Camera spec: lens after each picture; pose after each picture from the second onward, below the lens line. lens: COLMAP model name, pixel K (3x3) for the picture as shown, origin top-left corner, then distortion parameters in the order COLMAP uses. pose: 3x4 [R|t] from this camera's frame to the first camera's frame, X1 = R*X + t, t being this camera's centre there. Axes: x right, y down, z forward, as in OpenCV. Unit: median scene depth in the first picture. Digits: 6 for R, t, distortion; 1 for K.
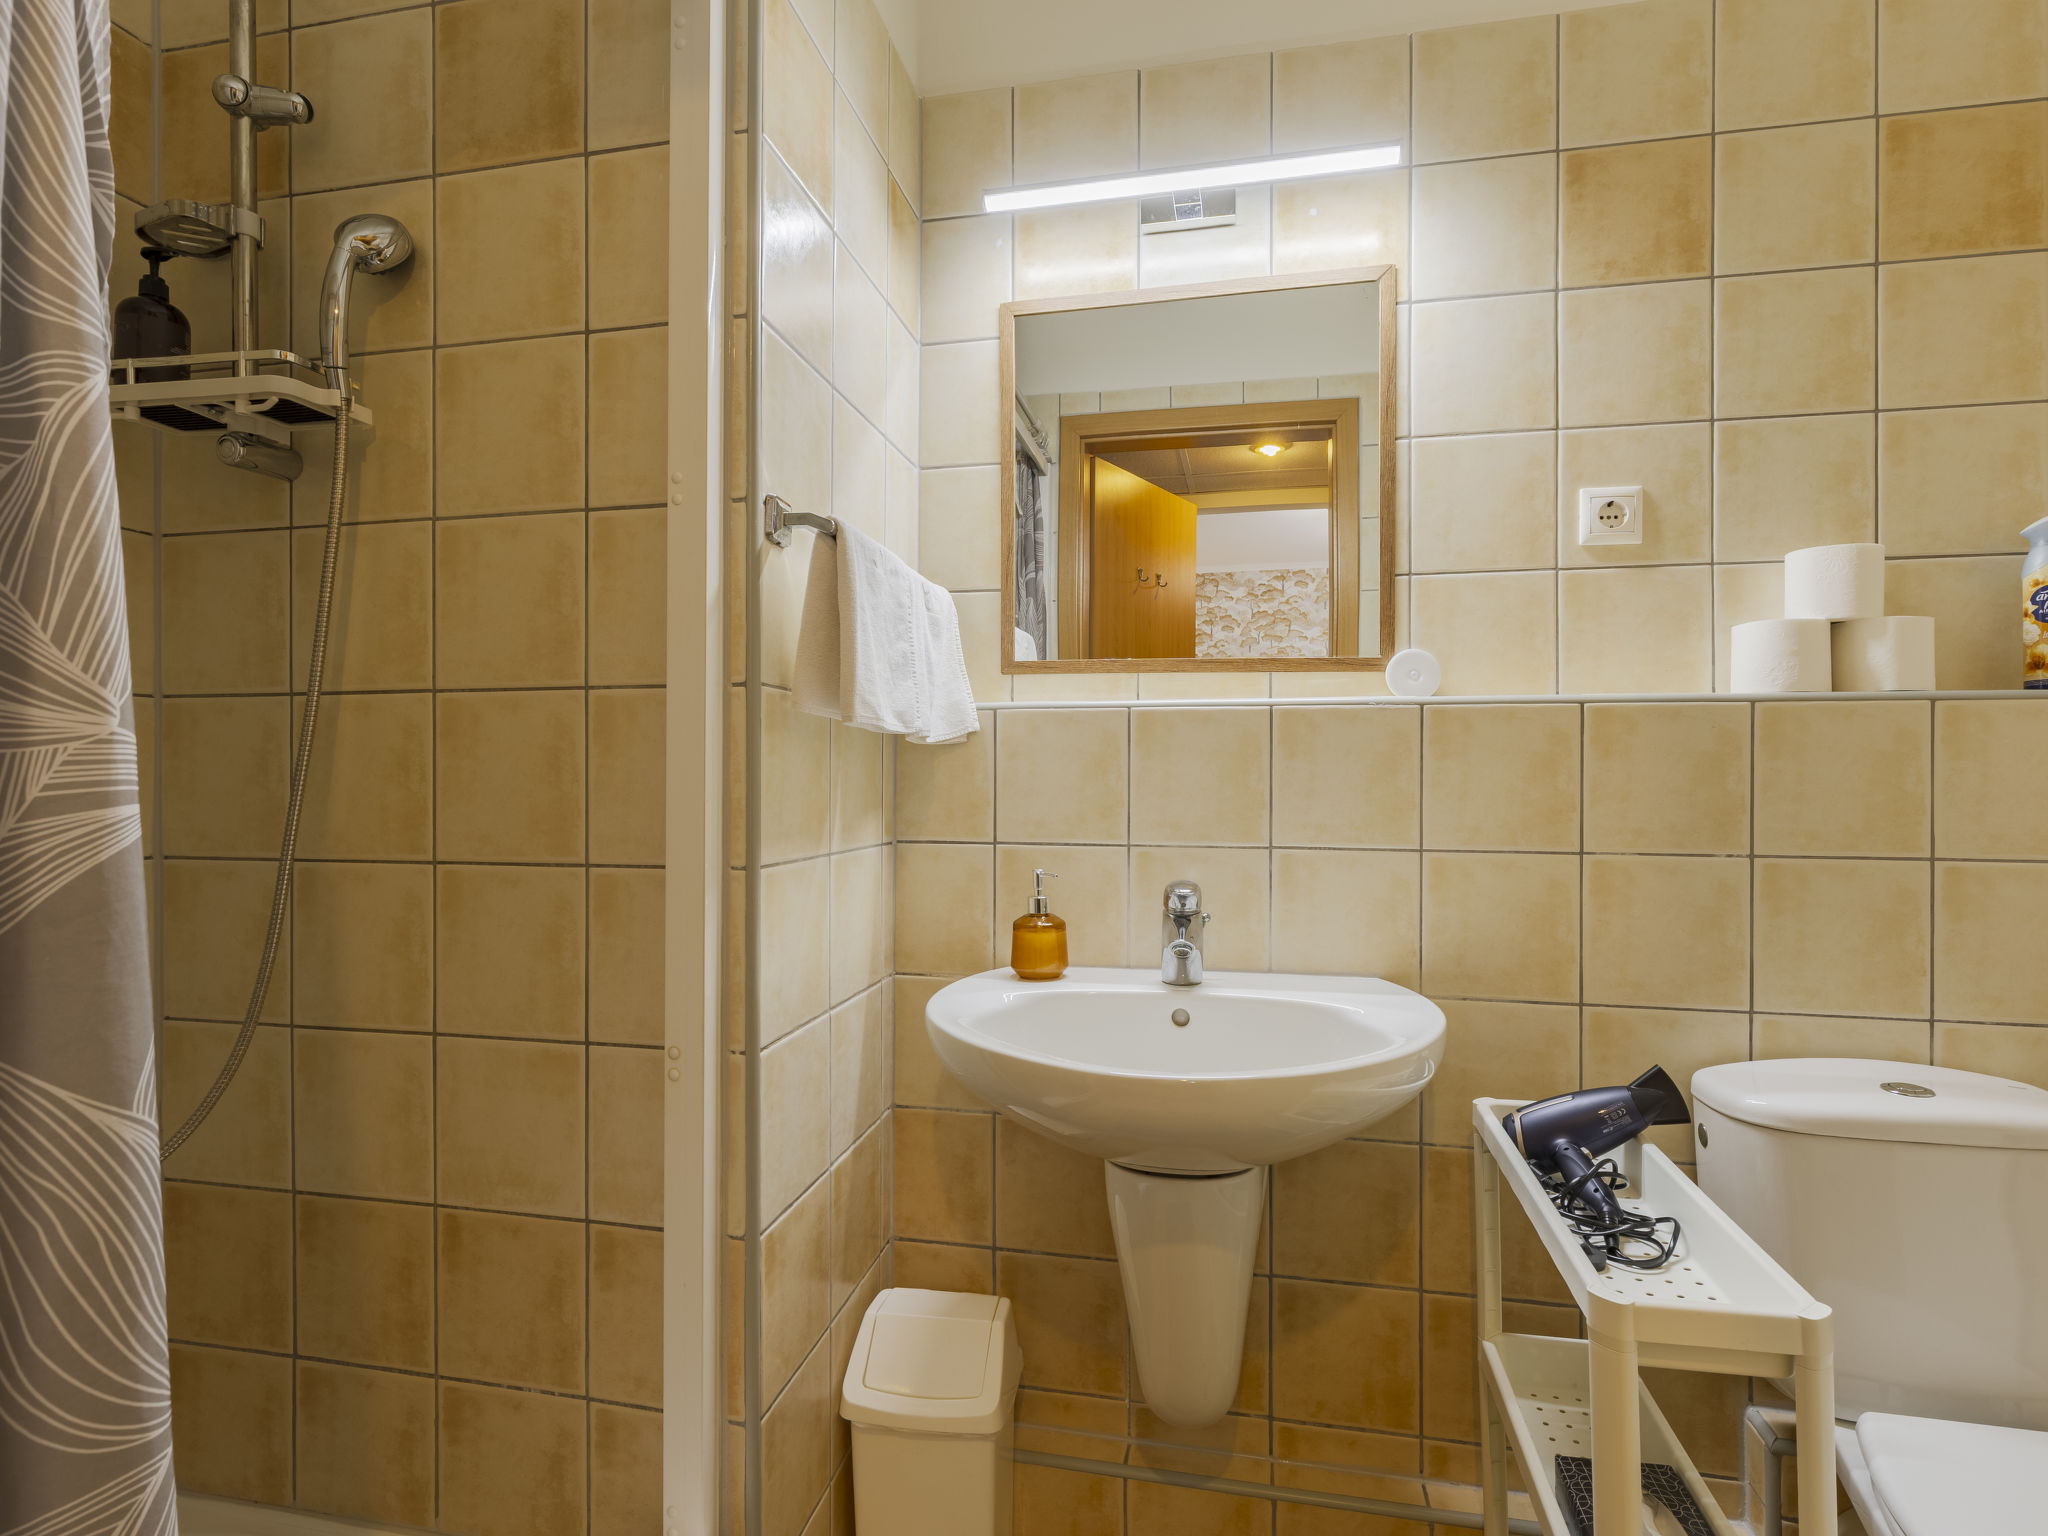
lens RADIAL K [[1019.3, 0, 983.5], [0, 1019.3, 775.8], [0, 0, 1]] dist [-0.003427, -0.000108]
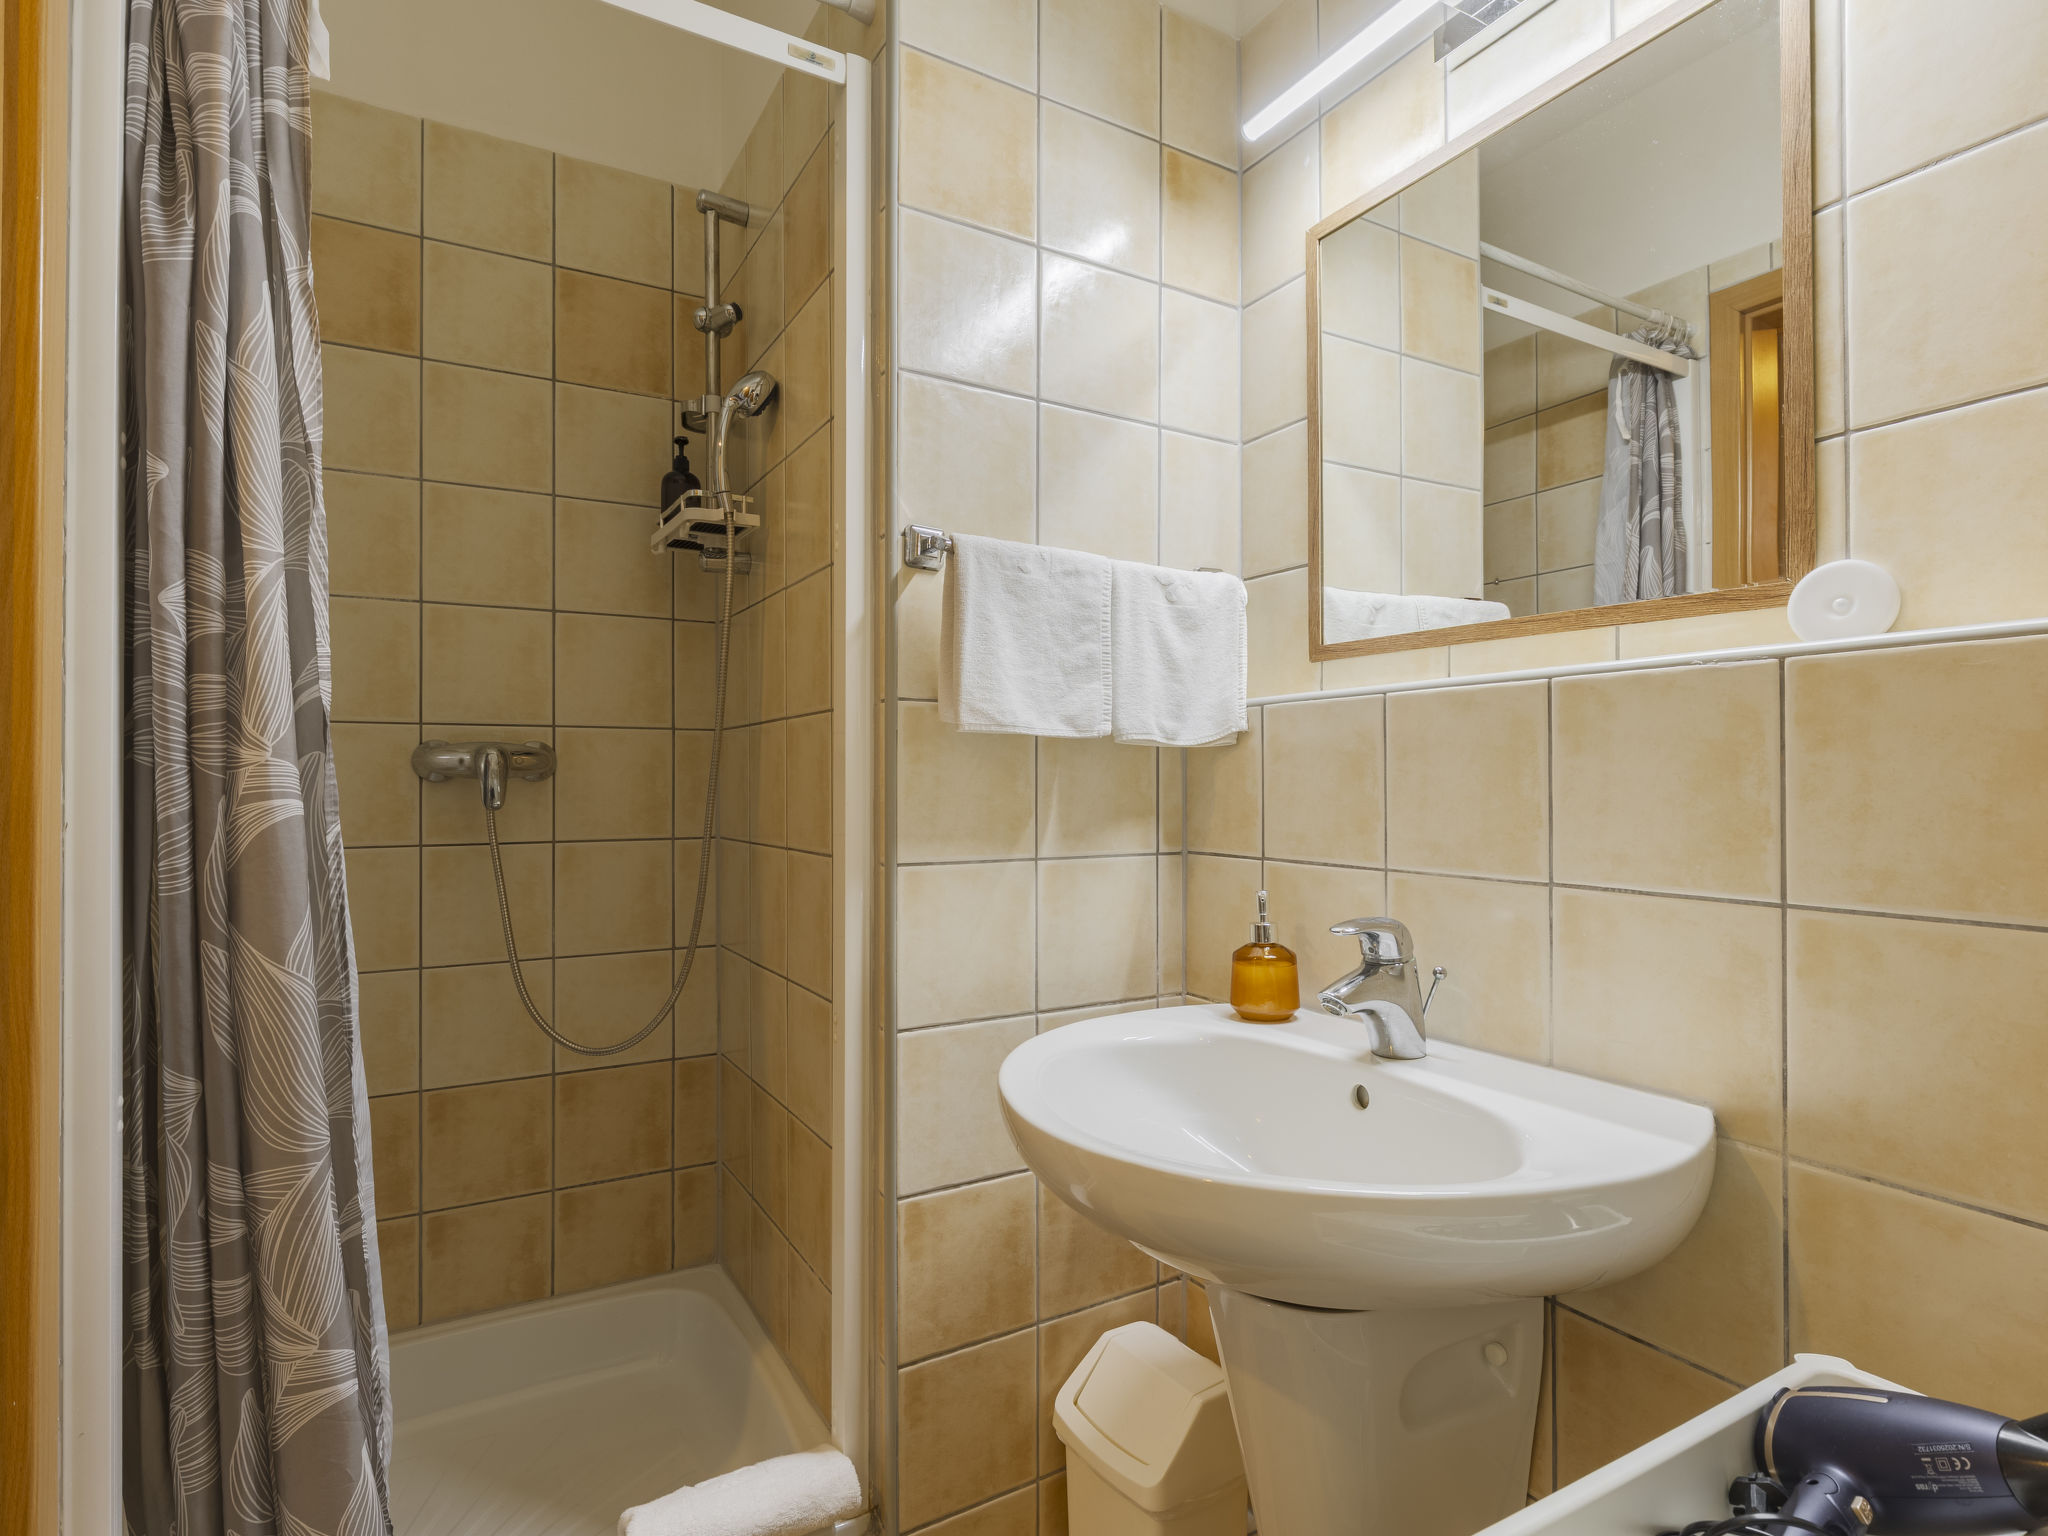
lens RADIAL K [[1019.3, 0, 1022.5], [0, 1019.3, 774.6], [0, 0, 1]] dist [-0.003427, -0.000108]
pose [[0.687883, -0.007892, -0.725778, 0.535914], [0.002945, 0.999963, -0.008081, 0.001048], [0.725815, 0.003421, 0.687881, 0.268606]]
